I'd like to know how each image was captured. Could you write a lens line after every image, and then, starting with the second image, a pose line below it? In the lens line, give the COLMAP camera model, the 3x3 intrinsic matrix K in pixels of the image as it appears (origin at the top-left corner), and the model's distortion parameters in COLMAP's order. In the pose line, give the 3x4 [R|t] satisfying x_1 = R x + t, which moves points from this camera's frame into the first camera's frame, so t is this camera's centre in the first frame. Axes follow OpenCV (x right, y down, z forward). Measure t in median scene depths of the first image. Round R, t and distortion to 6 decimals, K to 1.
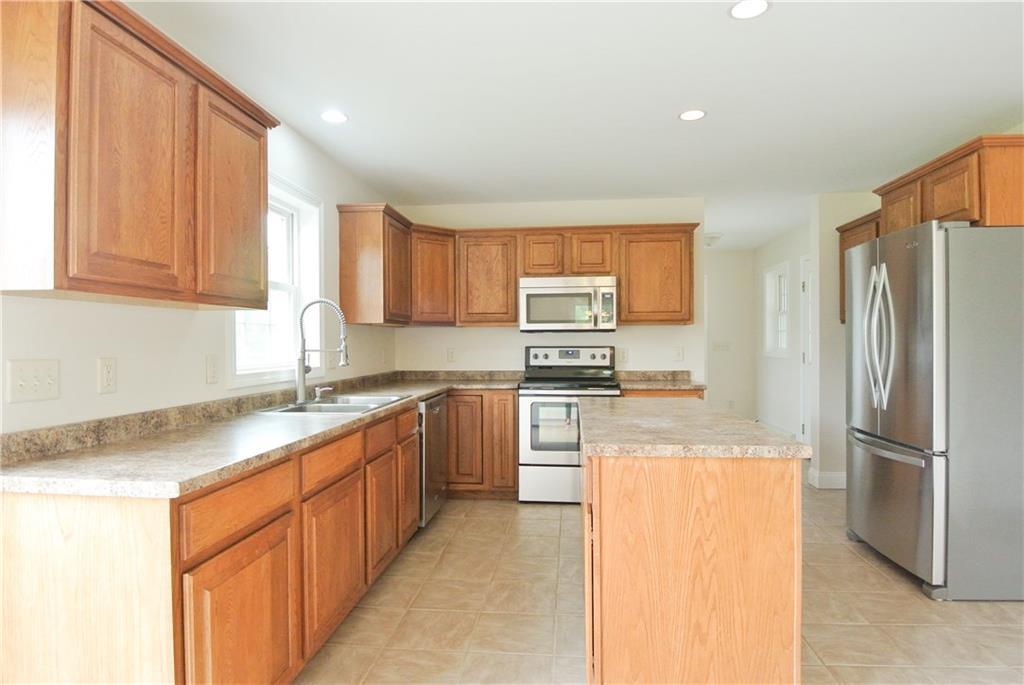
lens RADIAL K [[570.8, 0, 514.4], [0, 570.8, 342.4], [0, 0, 1]] dist [-0.013413, 0.000668]
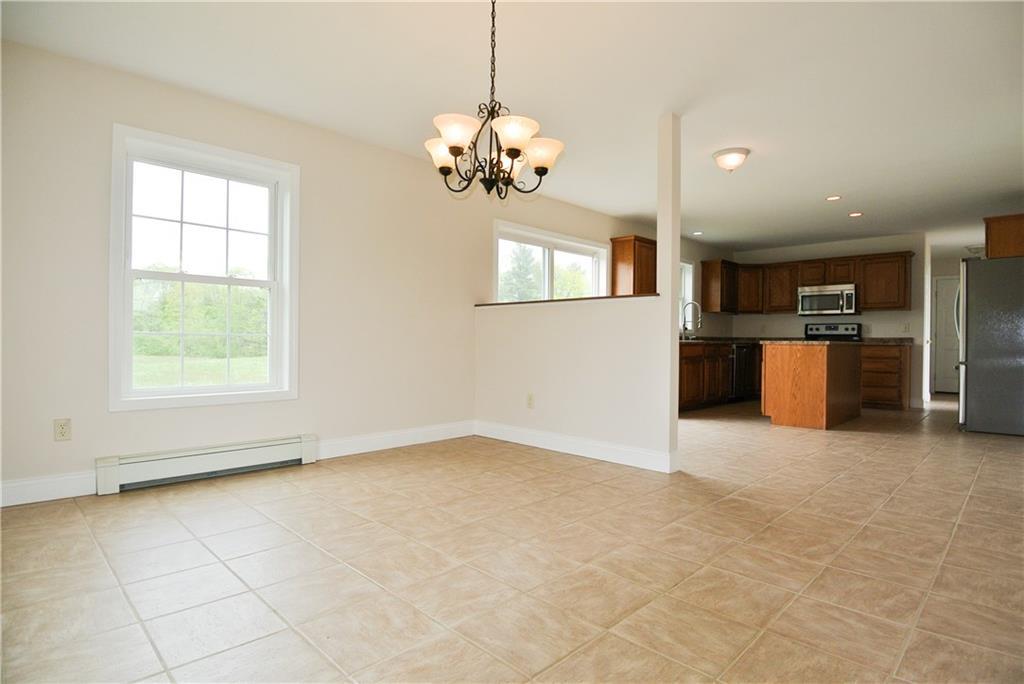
lens RADIAL K [[537.8, 0, 512.0], [0, 537.8, 342.0], [0, 0, 1]] dist [-0.005042, -0.002339]
pose [[0.775570, 0.014891, -0.631086, 0.681762], [-0.015337, 0.999871, 0.004745, 0.128331], [0.631075, 0.005998, 0.775699, -1.681839]]
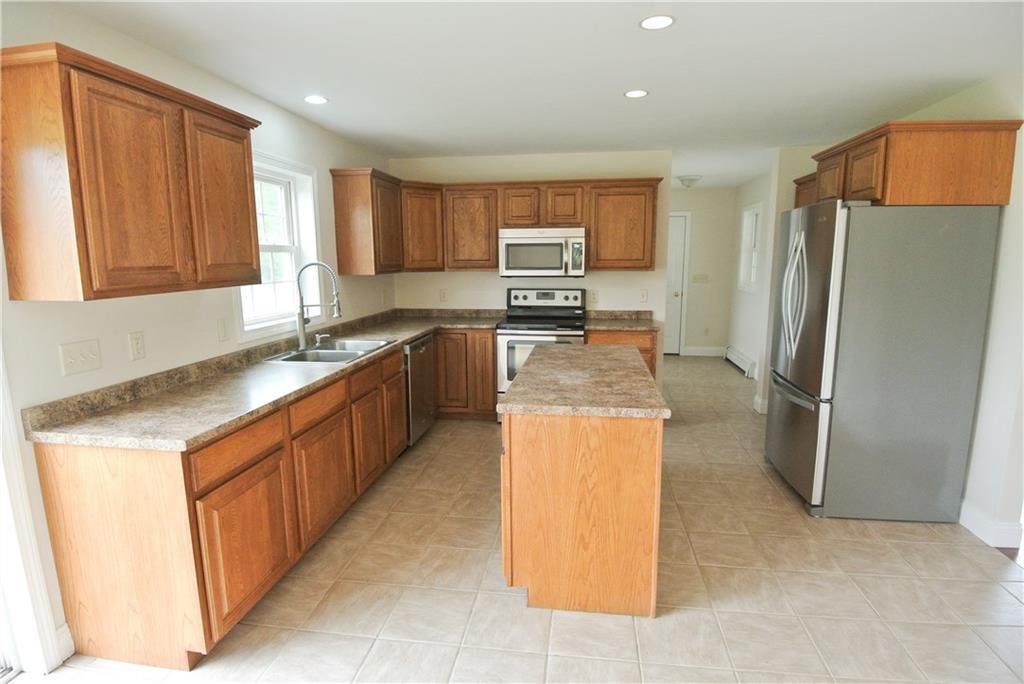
lens RADIAL K [[537.8, 0, 512.0], [0, 537.8, 342.0], [0, 0, 1]] dist [-0.005042, -0.002339]
pose [[0.998996, 0.007346, -0.044182, 0.138619], [-0.000245, 0.987338, 0.158628, -0.103019], [0.044788, -0.158458, 0.986349, -0.122054]]
